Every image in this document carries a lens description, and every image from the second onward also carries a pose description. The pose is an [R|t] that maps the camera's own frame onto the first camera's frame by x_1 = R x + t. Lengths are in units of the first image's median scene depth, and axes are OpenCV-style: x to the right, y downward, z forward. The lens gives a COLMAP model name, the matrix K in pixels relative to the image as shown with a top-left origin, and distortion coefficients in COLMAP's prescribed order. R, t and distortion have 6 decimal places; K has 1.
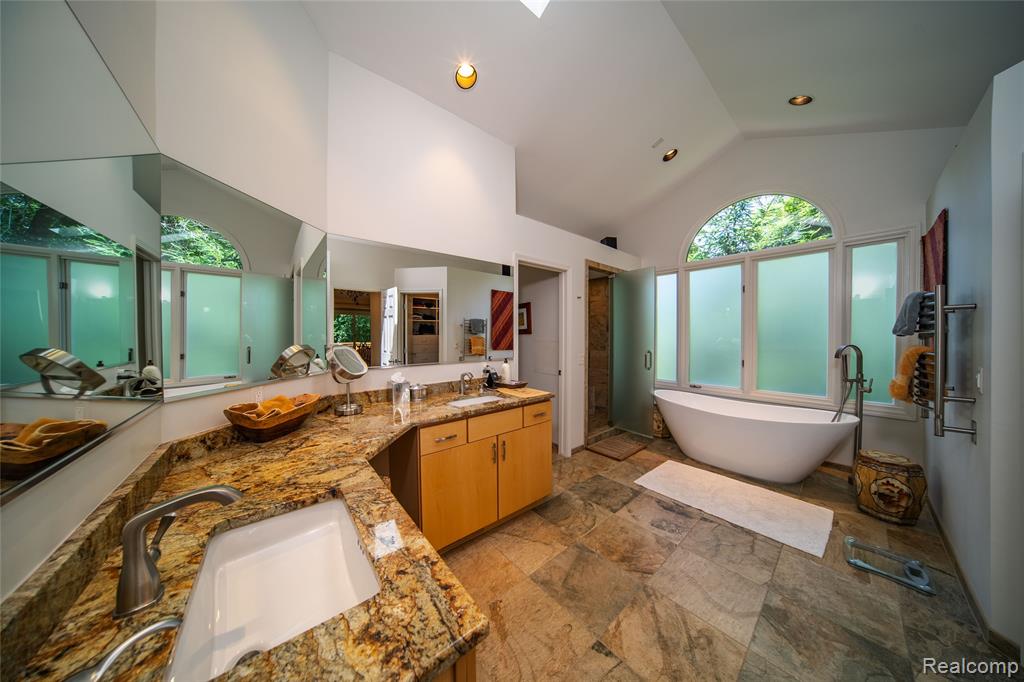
lens RADIAL K [[298.1, 0, 518.1], [0, 298.1, 342.0], [0, 0, 1]] dist [-0.001599, 0.000099]
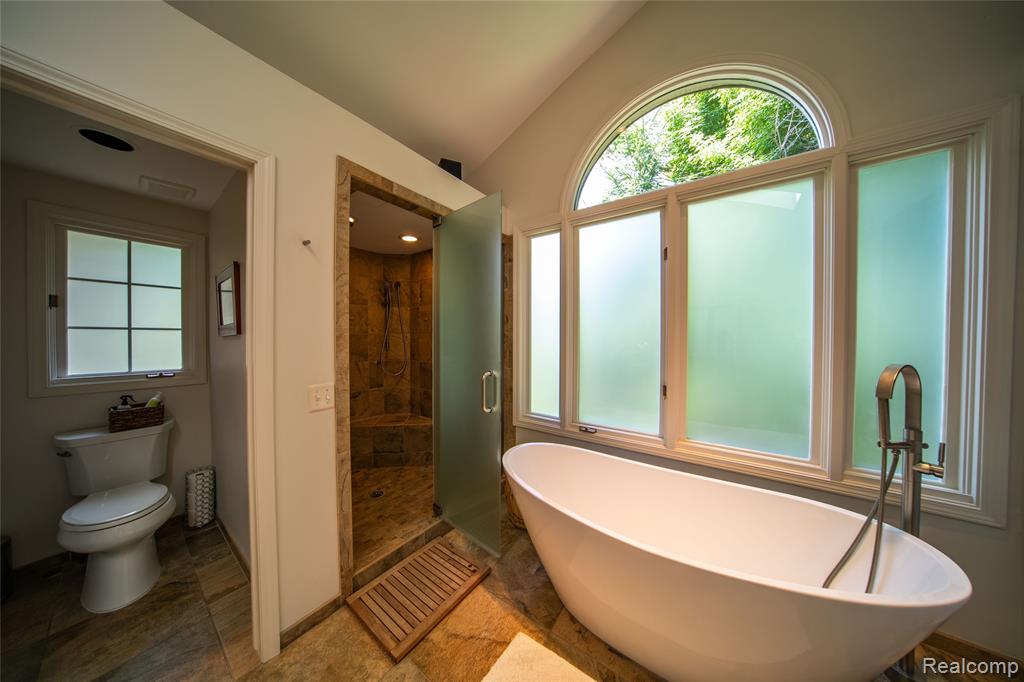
lens RADIAL K [[298.1, 0, 507.6], [0, 298.1, 340.0], [0, 0, 1]] dist [-0.001599, 0.000099]
pose [[0.978248, 0.005722, 0.207358, 0.364537], [-0.002755, 0.999890, -0.014592, -0.013016], [-0.207419, 0.013704, 0.978156, 0.530992]]
